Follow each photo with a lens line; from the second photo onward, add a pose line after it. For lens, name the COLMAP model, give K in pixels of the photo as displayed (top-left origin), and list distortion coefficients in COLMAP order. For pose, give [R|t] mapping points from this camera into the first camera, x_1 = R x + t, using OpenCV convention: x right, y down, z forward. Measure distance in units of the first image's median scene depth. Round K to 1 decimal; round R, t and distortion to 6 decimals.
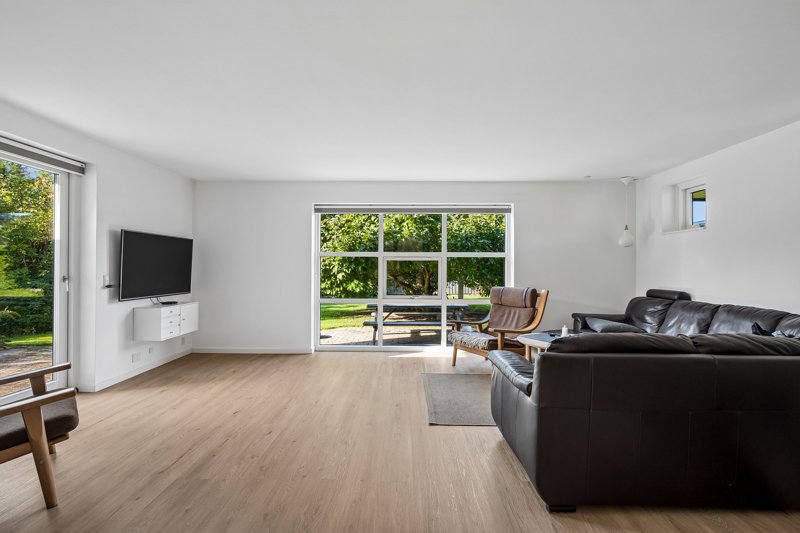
lens RADIAL K [[359.8, 0, 400.3], [0, 359.8, 267.1], [0, 0, 1]] dist [0.002829, 0.000090]
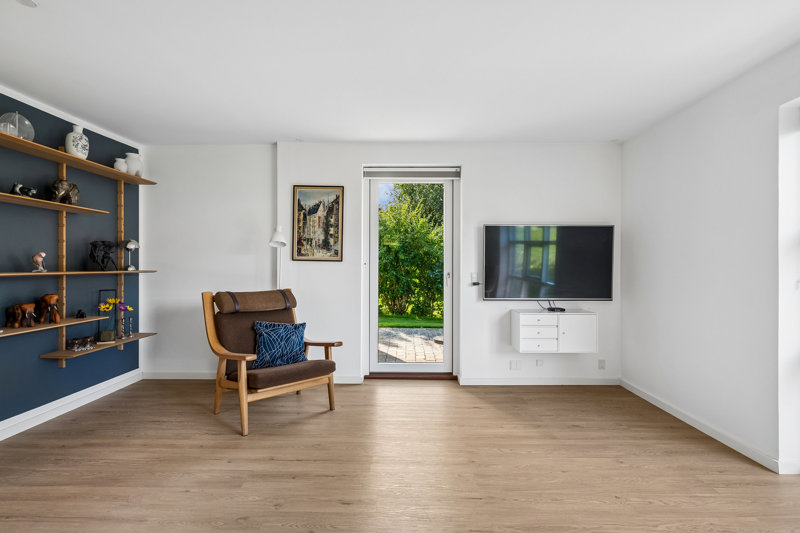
lens RADIAL K [[396.8, 0, 399.9], [0, 396.8, 266.0], [0, 0, 1]] dist [0.005335, 0.000118]
pose [[0.006703, -0.004734, -0.999966, 0.266588], [-0.000104, 0.999989, -0.004735, 0.009026], [0.999978, 0.000136, 0.006702, 0.741332]]
